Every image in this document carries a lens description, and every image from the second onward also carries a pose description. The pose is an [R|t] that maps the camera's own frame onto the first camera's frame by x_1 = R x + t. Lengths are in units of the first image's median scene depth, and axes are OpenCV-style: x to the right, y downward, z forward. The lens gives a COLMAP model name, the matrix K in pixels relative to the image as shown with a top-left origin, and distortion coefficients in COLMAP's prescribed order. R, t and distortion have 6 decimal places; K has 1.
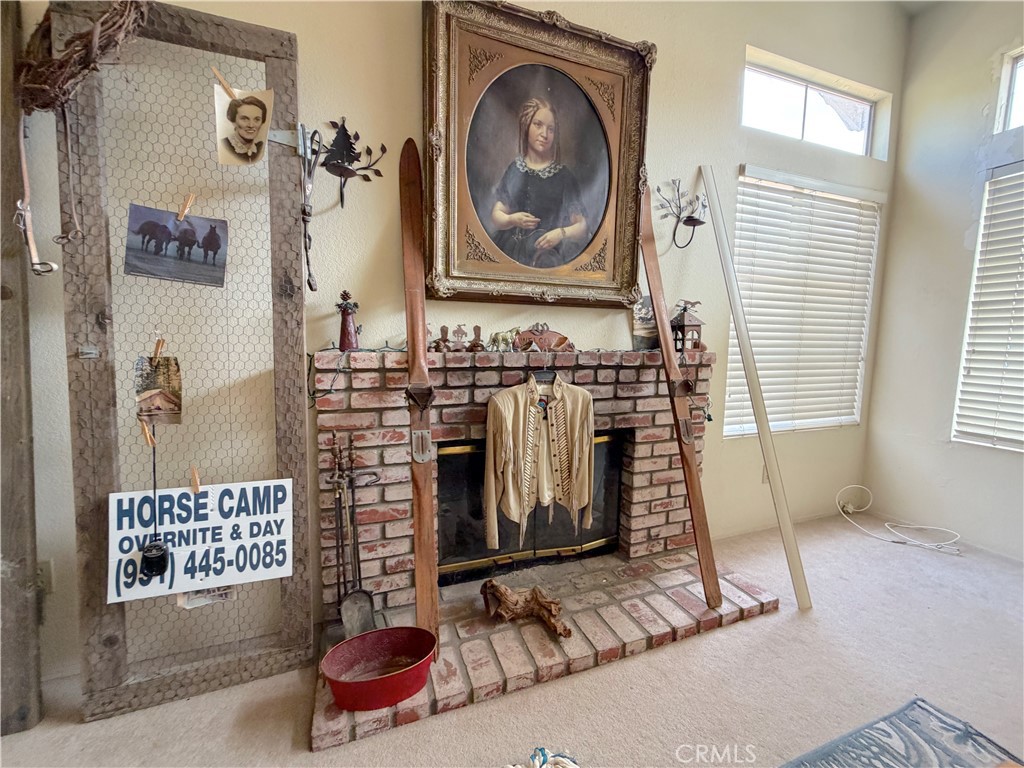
lens RADIAL K [[410.6, 0, 512.1], [0, 410.6, 381.9], [0, 0, 1]] dist [-0.000230, 0.001237]
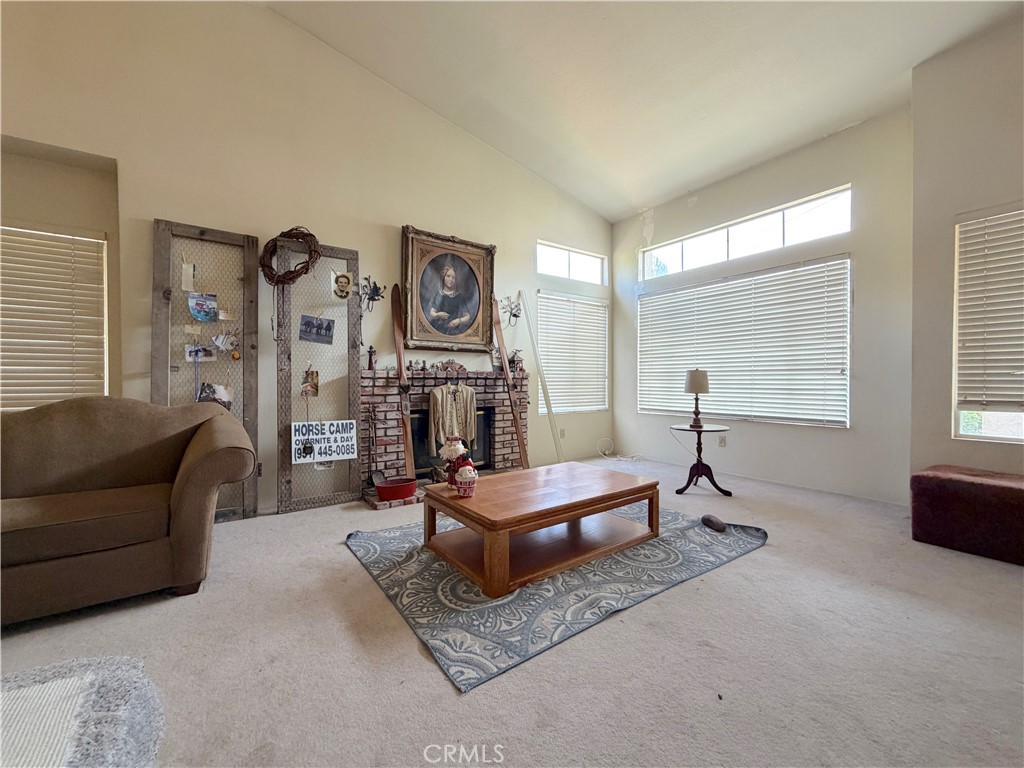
lens RADIAL K [[410.6, 0, 511.3], [0, 410.6, 385.3], [0, 0, 1]] dist [-0.000230, 0.001237]
pose [[0.966883, -0.016138, 0.254707, -0.207778], [0.039739, 0.995346, -0.087788, 0.232092], [-0.252105, 0.095002, 0.963025, -1.371132]]
